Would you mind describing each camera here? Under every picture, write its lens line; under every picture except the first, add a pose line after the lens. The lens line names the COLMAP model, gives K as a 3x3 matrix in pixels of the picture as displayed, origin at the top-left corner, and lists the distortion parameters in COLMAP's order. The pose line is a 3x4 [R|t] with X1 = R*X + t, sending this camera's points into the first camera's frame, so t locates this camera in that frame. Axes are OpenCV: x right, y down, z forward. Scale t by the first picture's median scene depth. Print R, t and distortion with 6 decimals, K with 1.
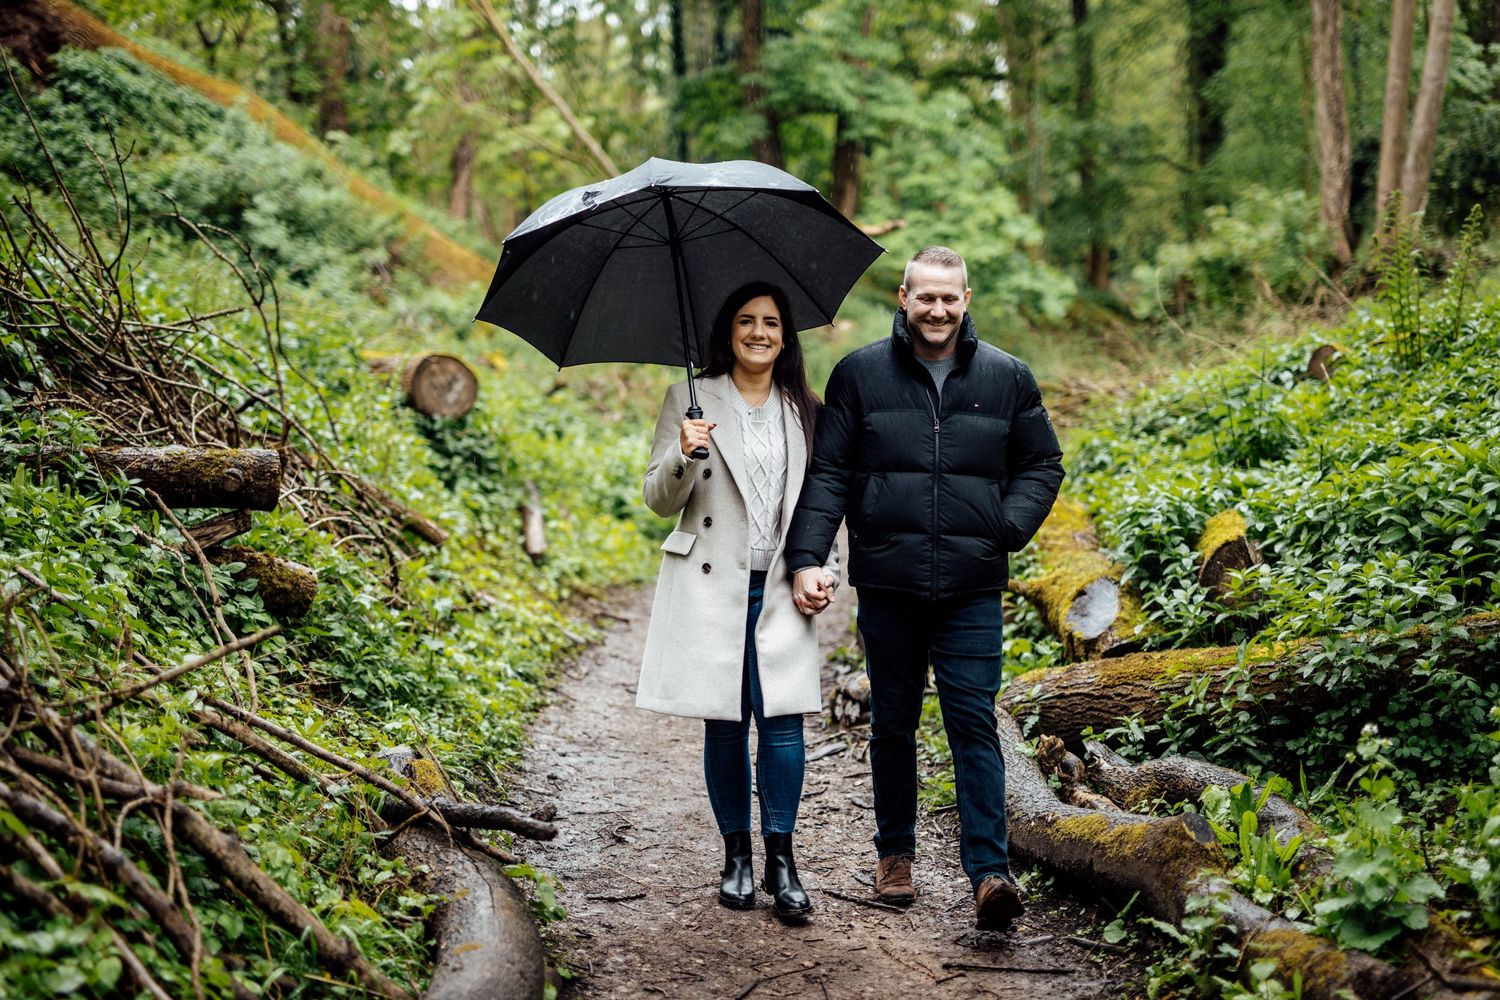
lens RADIAL K [[2112.7, 0, 755.0], [0, 2112.7, 504.5], [0, 0, 1]] dist [0.012611, 0.000000]
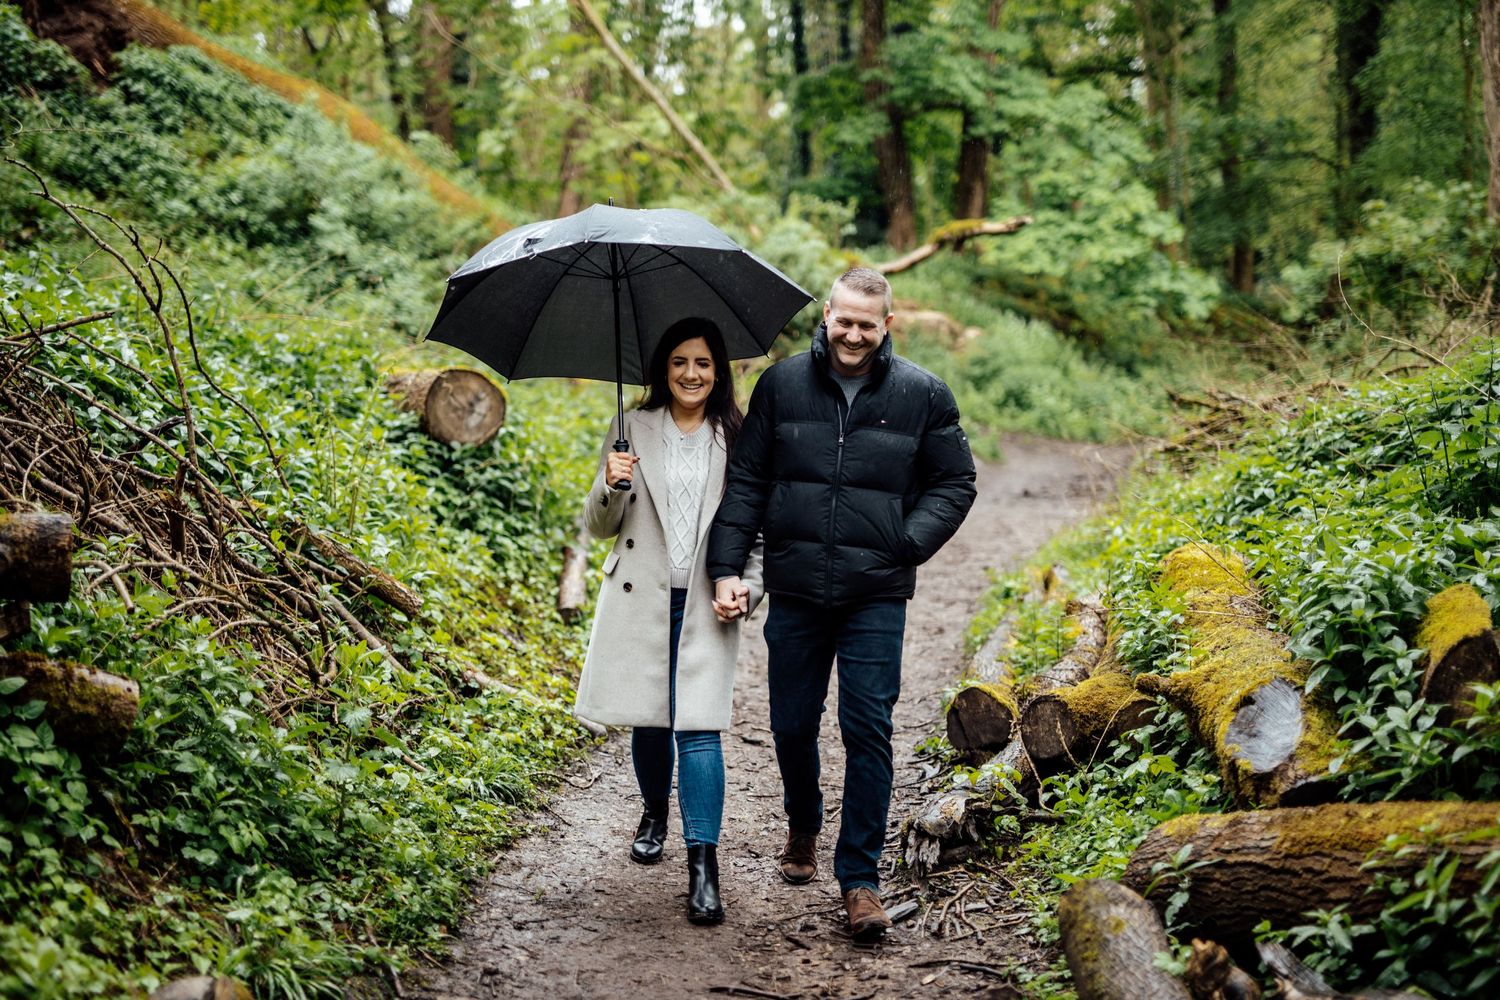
lens RADIAL K [[2112.7, 0, 738.4], [0, 2112.7, 500.0], [0, 0, 1]] dist [0.012611, 0.000000]
pose [[0.997373, -0.004199, -0.072320, 0.023762], [0.003713, 0.999970, -0.006861, -0.014305], [0.072347, 0.006575, 0.997358, 0.186546]]
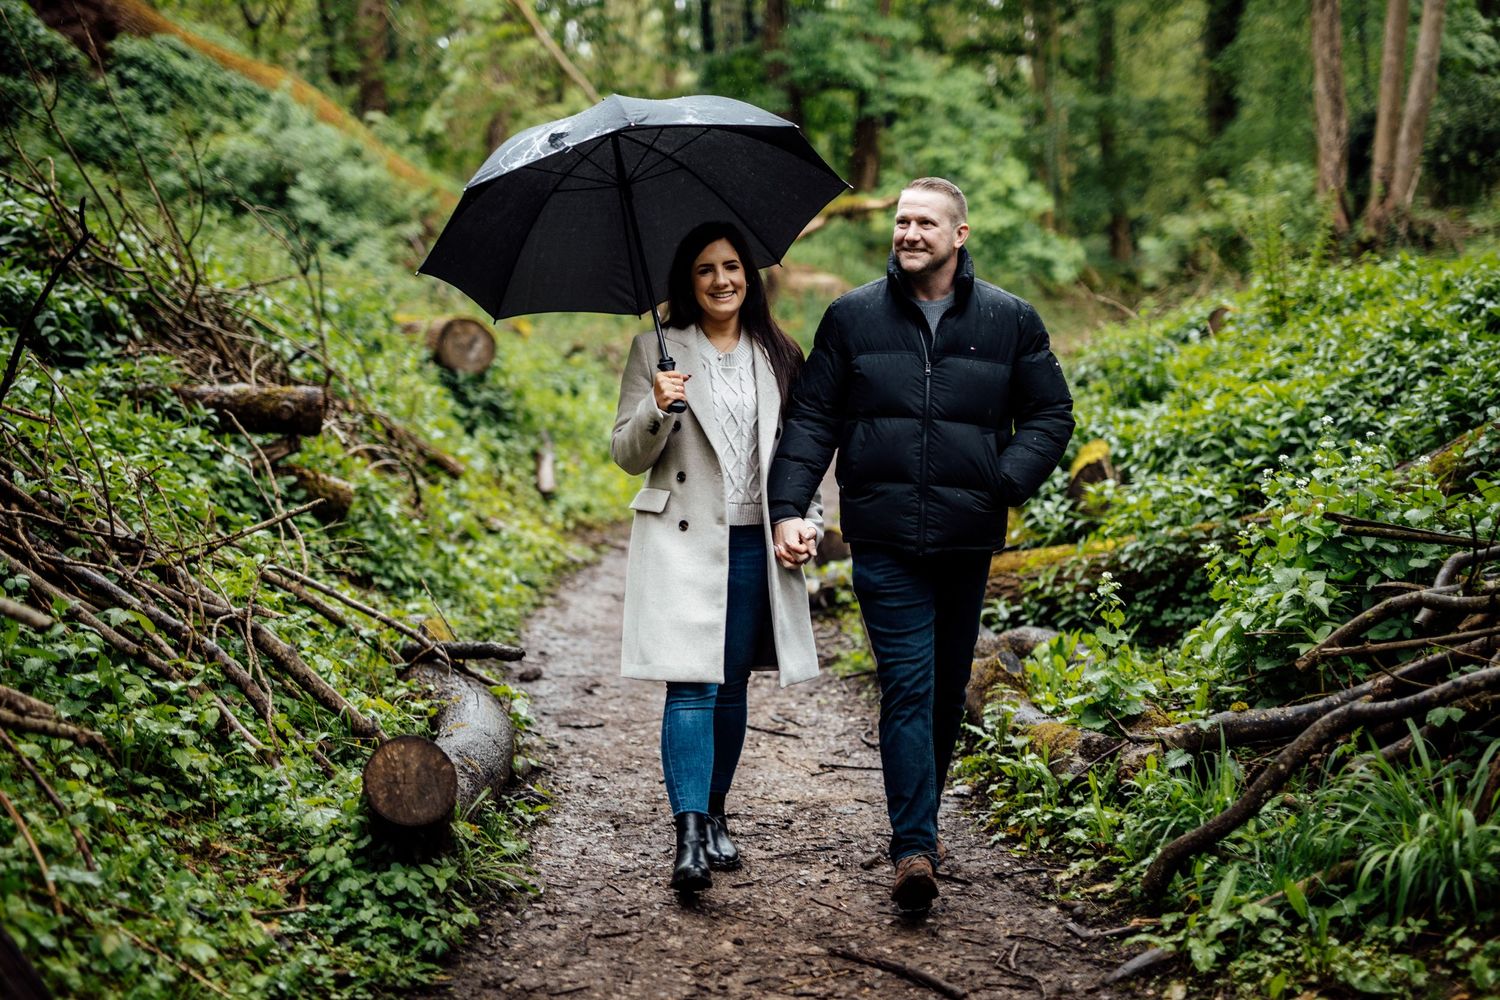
lens RADIAL K [[2112.7, 0, 757.3], [0, 2112.7, 493.1], [0, 0, 1]] dist [0.012611, 0.000000]
pose [[0.999842, -0.000279, -0.017752, 0.032469], [0.000428, 0.999965, 0.008408, 0.015232], [0.017749, -0.008415, 0.999807, -0.147806]]
